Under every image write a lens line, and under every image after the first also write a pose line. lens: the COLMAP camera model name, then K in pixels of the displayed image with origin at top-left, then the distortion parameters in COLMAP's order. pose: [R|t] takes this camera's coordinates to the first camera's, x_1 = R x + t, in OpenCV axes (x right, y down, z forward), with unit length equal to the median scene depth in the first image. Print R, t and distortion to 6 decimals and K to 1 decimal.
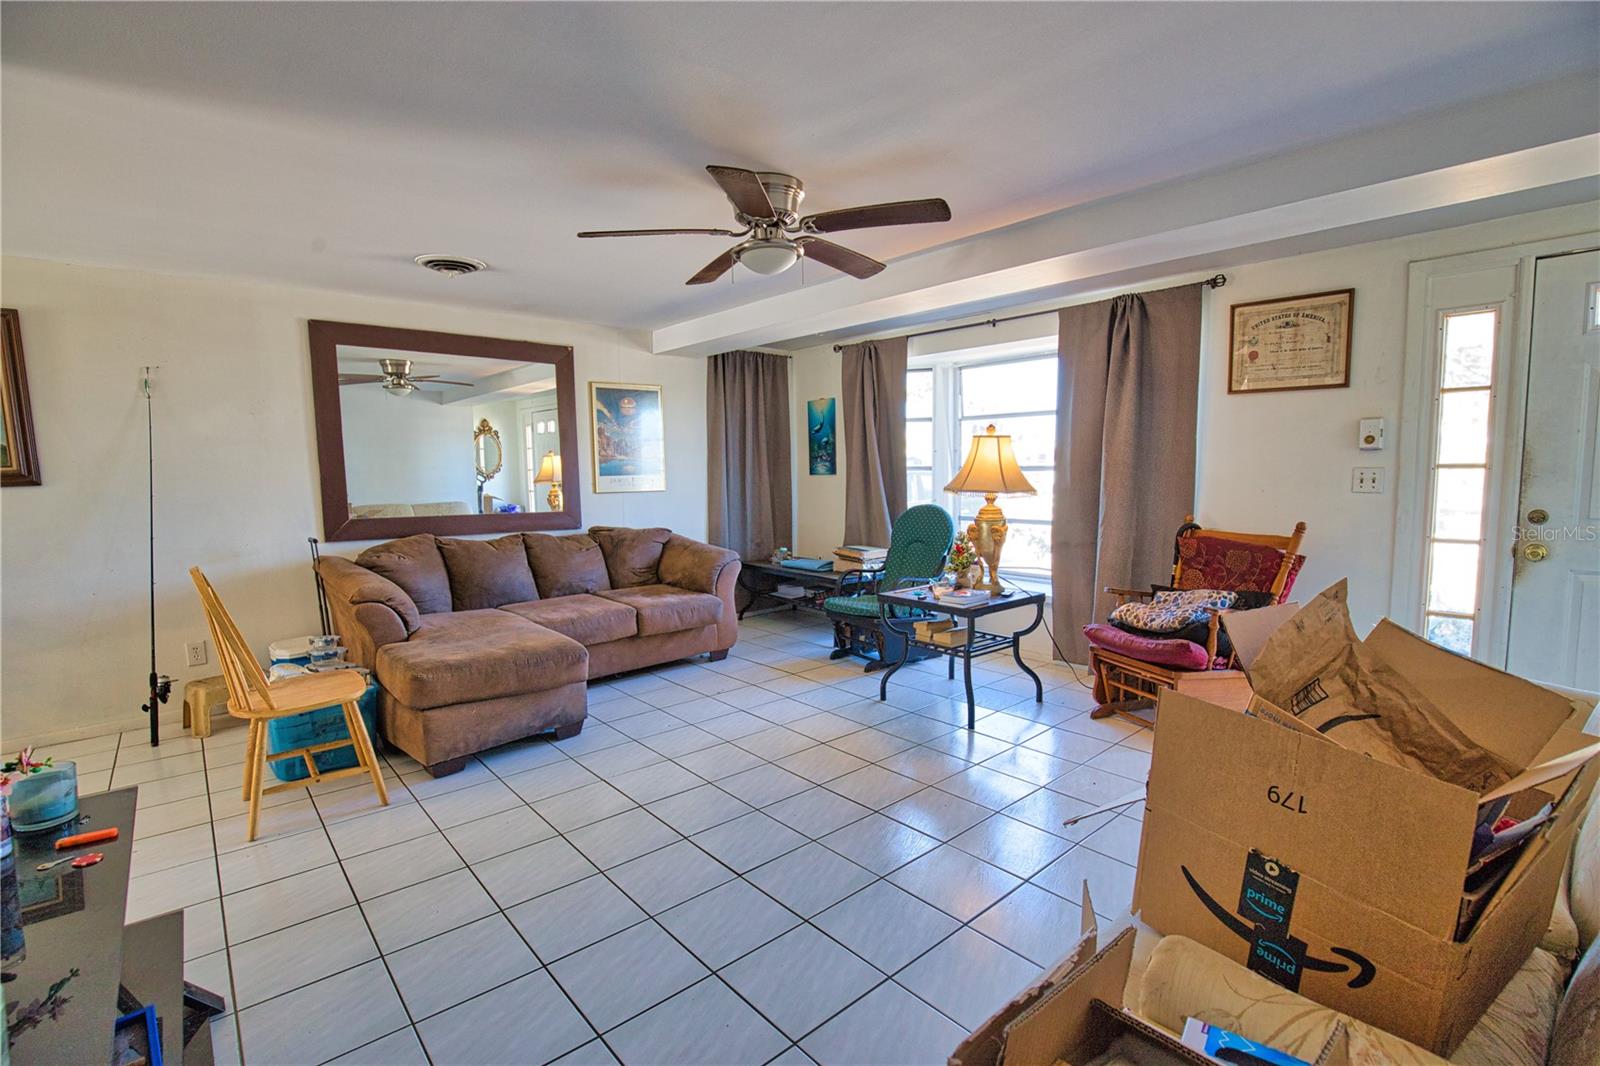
lens RADIAL K [[732.3, 0, 808.6], [0, 732.3, 536.9], [0, 0, 1]] dist [-0.033831, 0.006172]
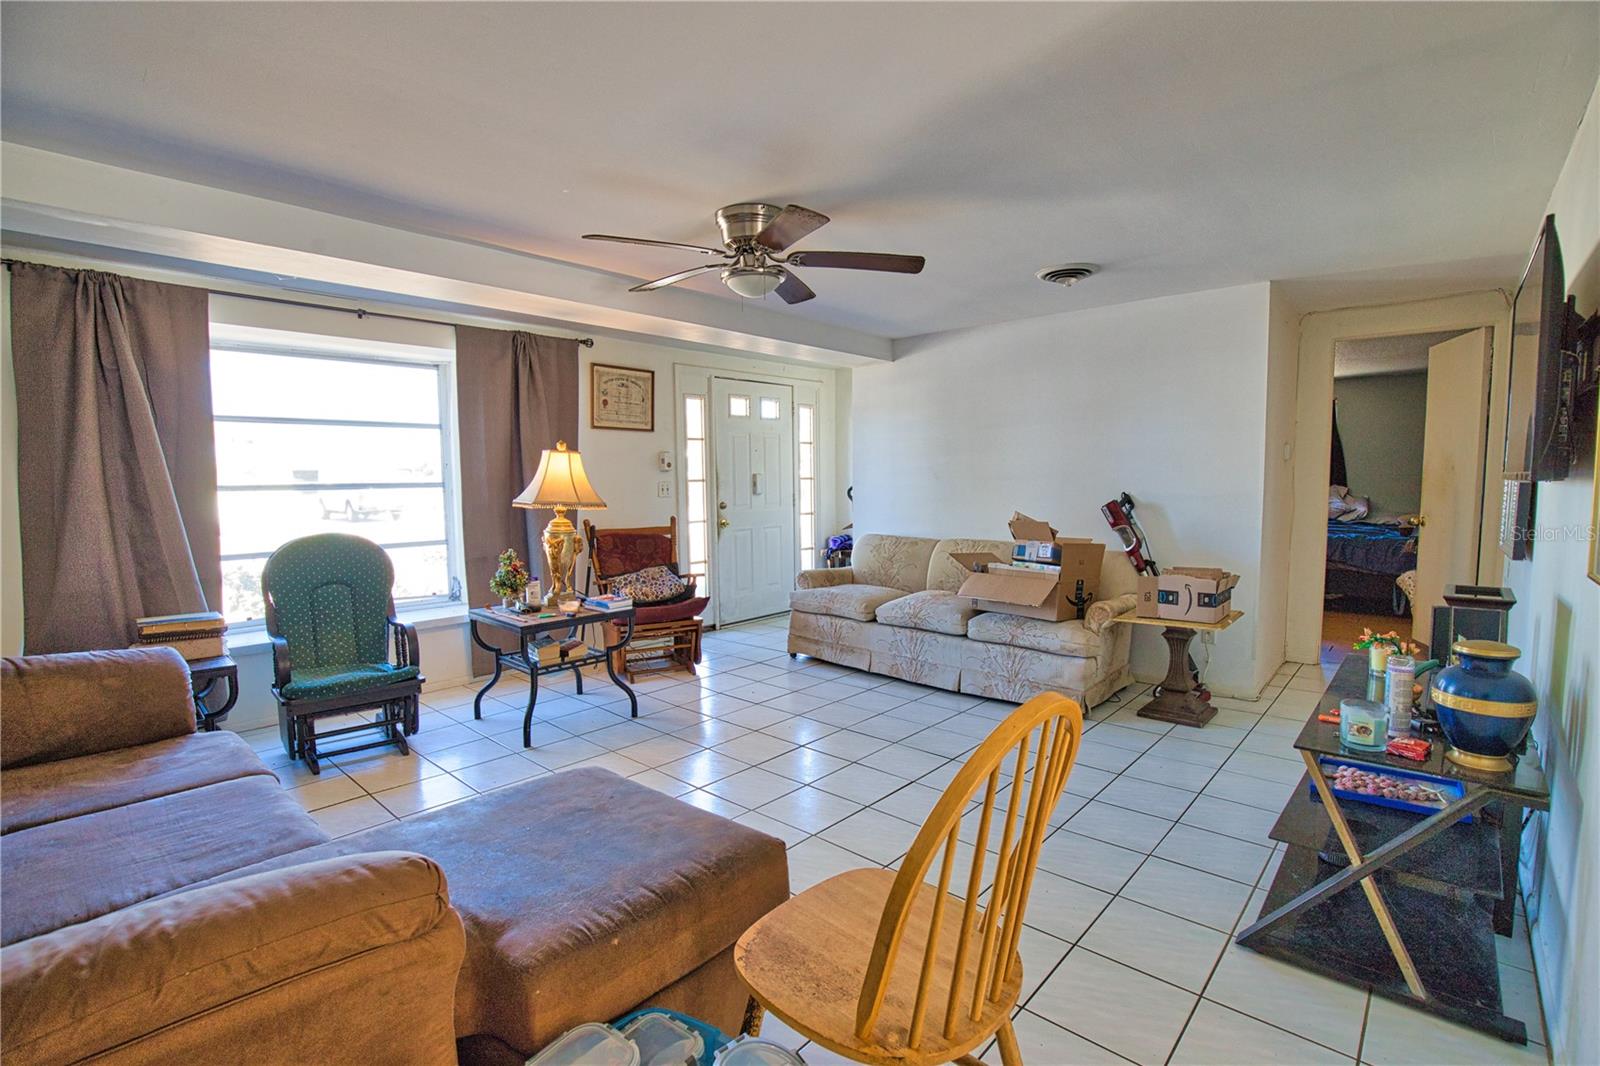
lens RADIAL K [[732.3, 0, 801.7], [0, 732.3, 540.1], [0, 0, 1]] dist [-0.033831, 0.006172]
pose [[-0.107573, -0.072620, 0.991541, -0.858501], [0.107294, 0.990656, 0.084195, -0.066220], [-0.988391, 0.115444, -0.098776, 0.806972]]
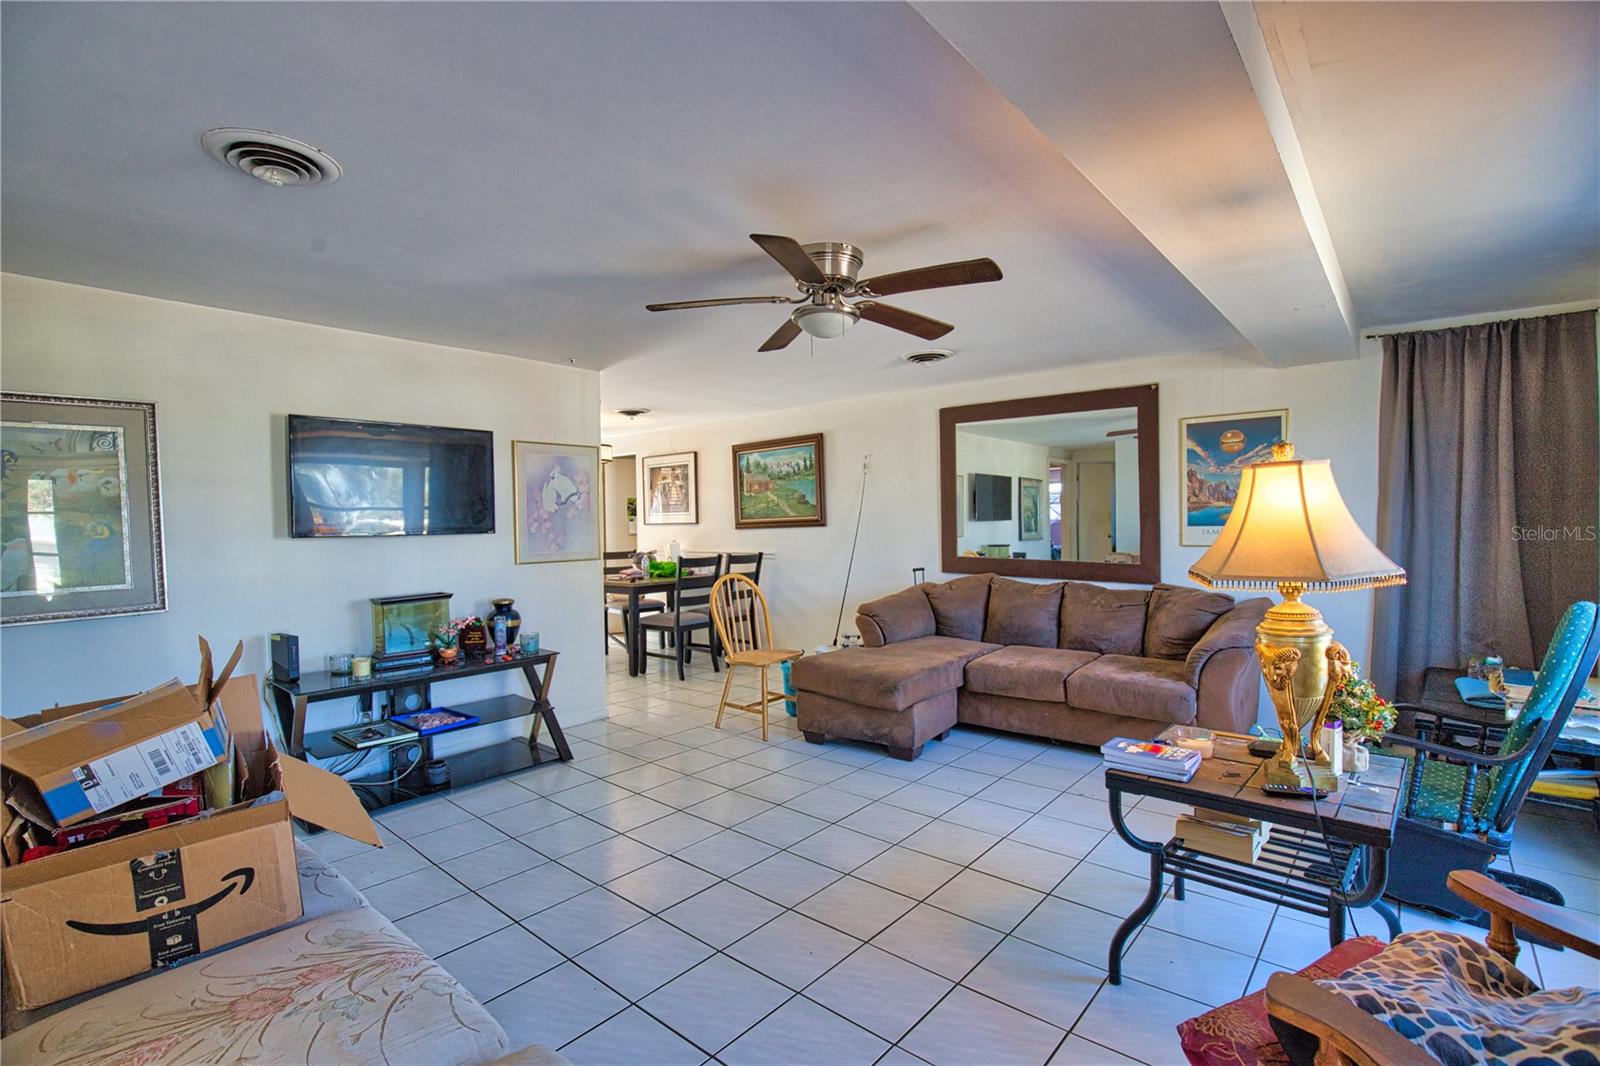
lens RADIAL K [[732.3, 0, 812.1], [0, 732.3, 530.5], [0, 0, 1]] dist [-0.033831, 0.006172]
pose [[0.133549, 0.024492, -0.990740, 0.716111], [-0.083903, 0.996385, 0.013321, -0.075443], [0.987484, 0.081347, 0.135121, 0.644849]]
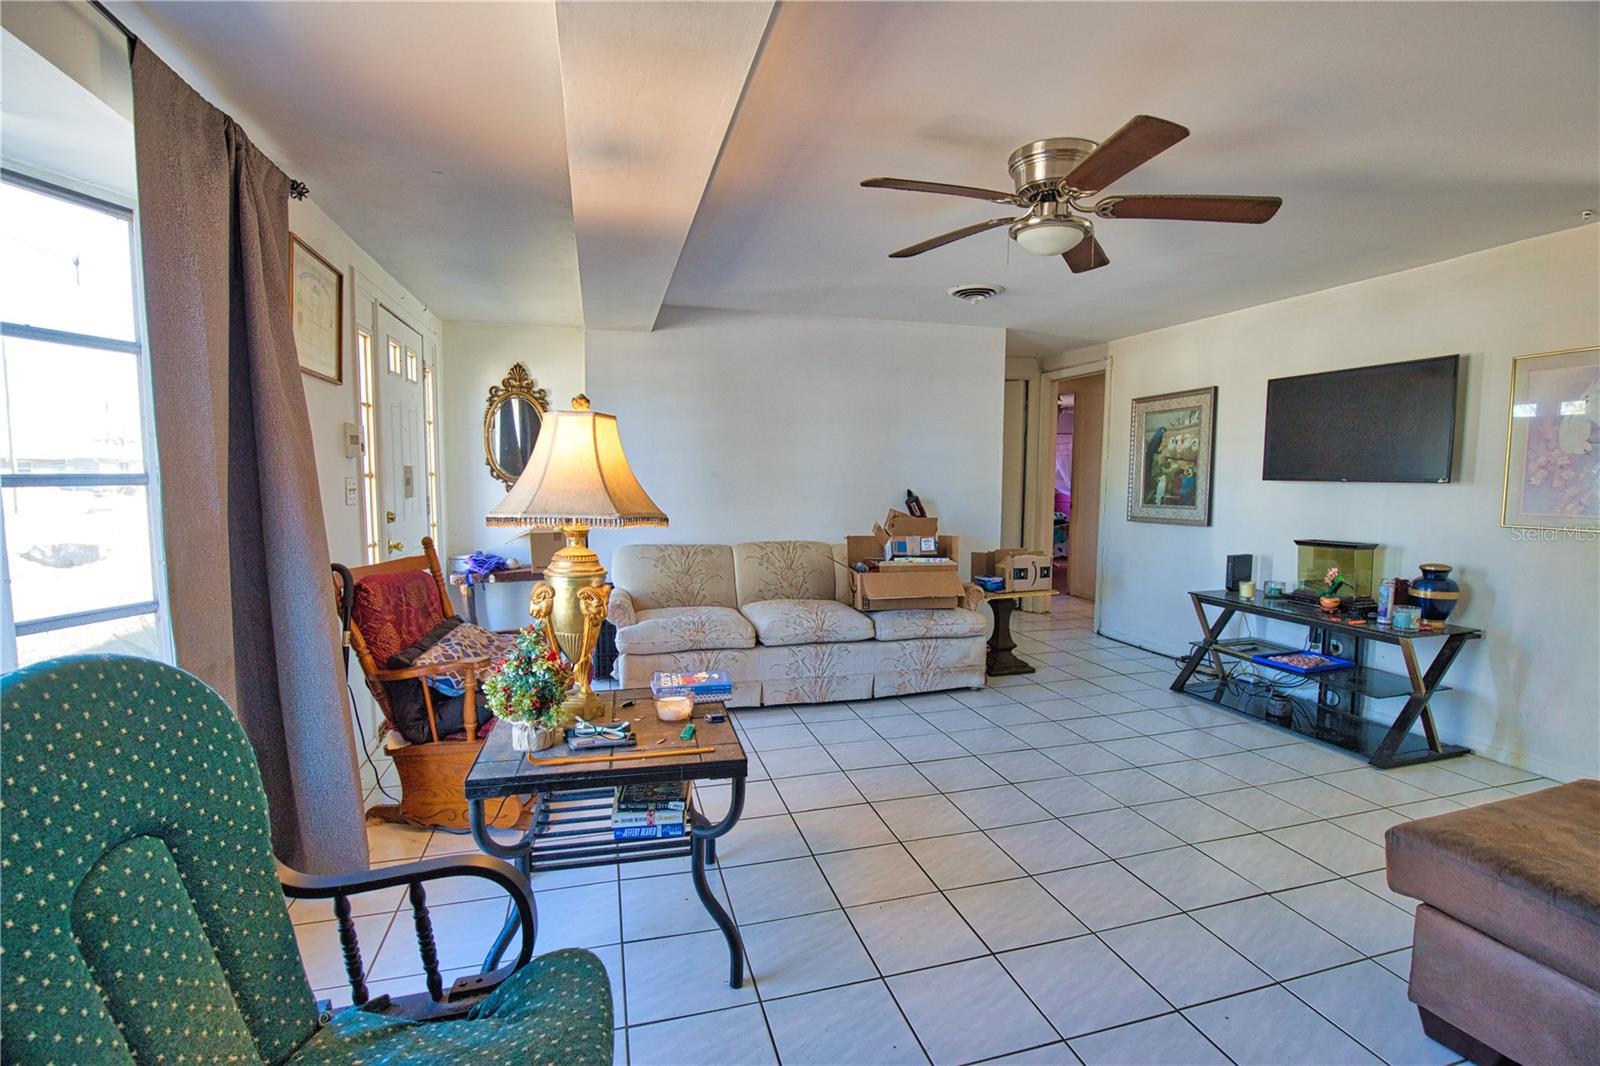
lens RADIAL K [[732.3, 0, 810.3], [0, 732.3, 543.5], [0, 0, 1]] dist [-0.033831, 0.006172]
pose [[-0.899455, -0.033250, 0.435746, -0.142714], [0.049033, 0.983127, 0.176232, -0.136905], [-0.434253, 0.179879, -0.882648, 1.461208]]
